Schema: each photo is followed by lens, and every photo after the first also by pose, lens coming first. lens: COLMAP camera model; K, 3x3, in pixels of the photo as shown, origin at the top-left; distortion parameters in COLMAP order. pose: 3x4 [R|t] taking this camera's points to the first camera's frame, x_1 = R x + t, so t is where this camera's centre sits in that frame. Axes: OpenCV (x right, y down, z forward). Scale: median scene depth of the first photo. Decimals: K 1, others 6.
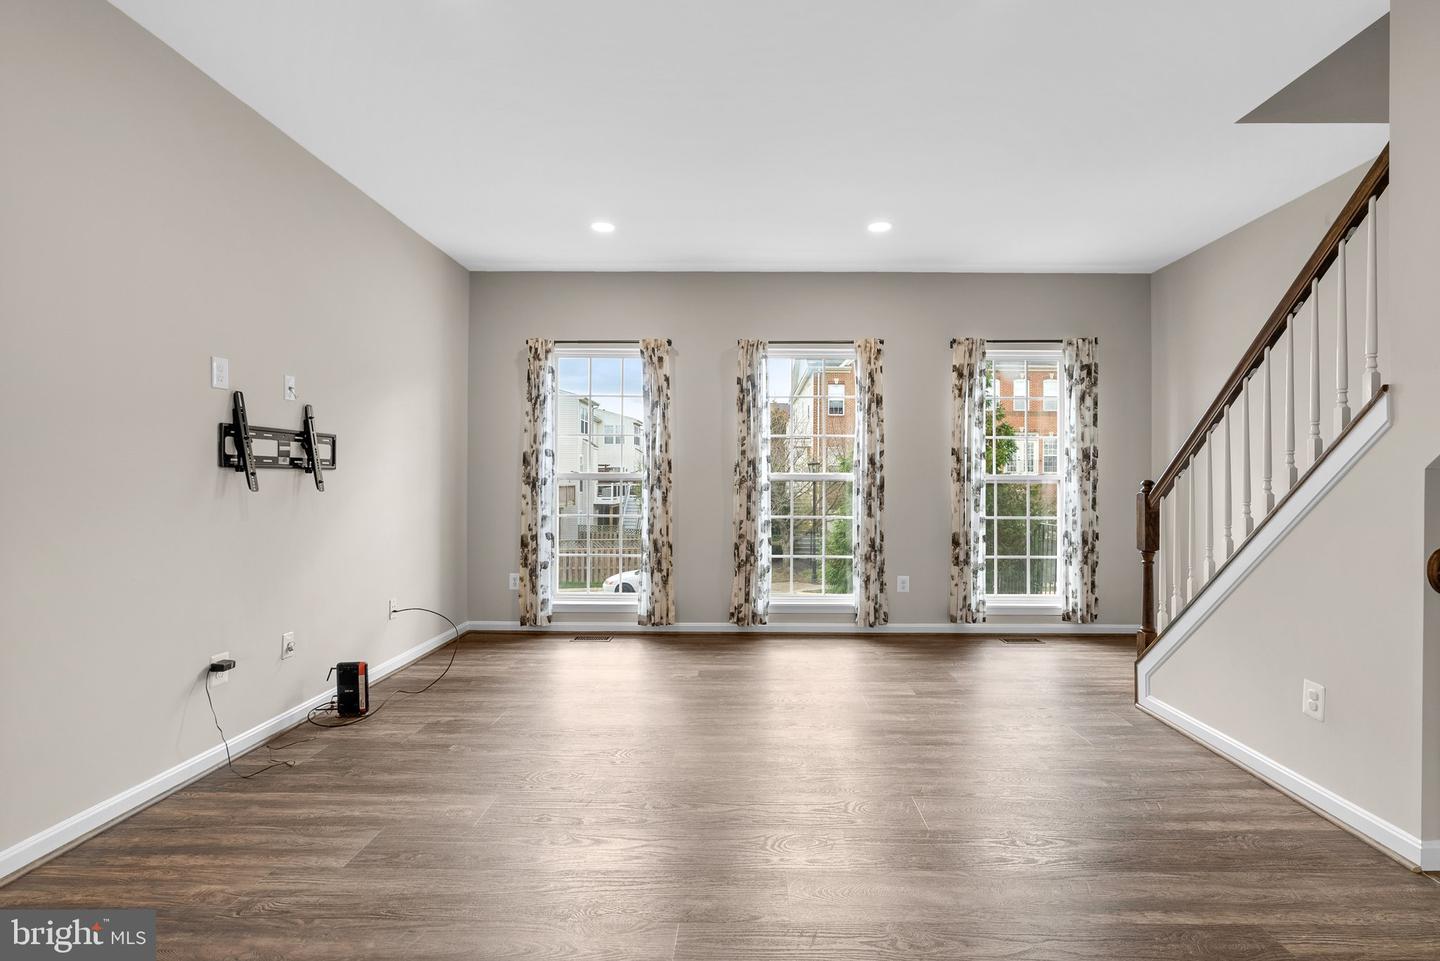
lens RADIAL K [[684.3, 0, 748.6], [0, 684.3, 475.3], [0, 0, 1]] dist [-0.009846, 0.000533]
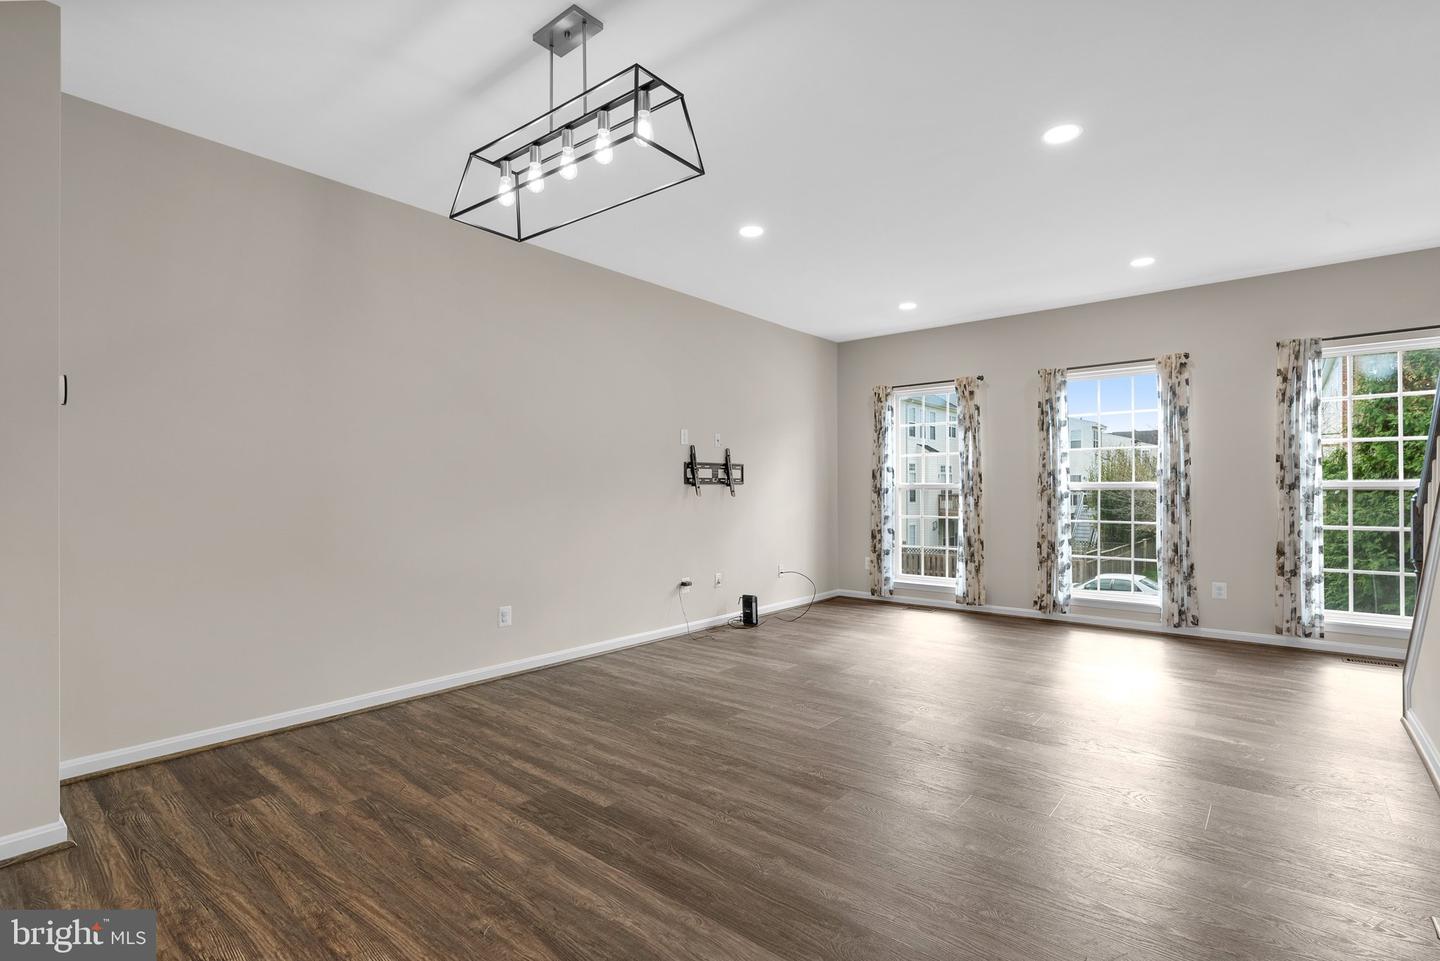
lens RADIAL K [[675.8, 0, 720.5], [0, 675.8, 483.3], [0, 0, 1]] dist [0.000388, 0.000479]
pose [[0.772941, -0.010723, -0.634387, 0.299326], [0.009305, 0.999941, -0.005565, -0.001065], [0.634410, -0.001602, 0.772995, -0.248683]]
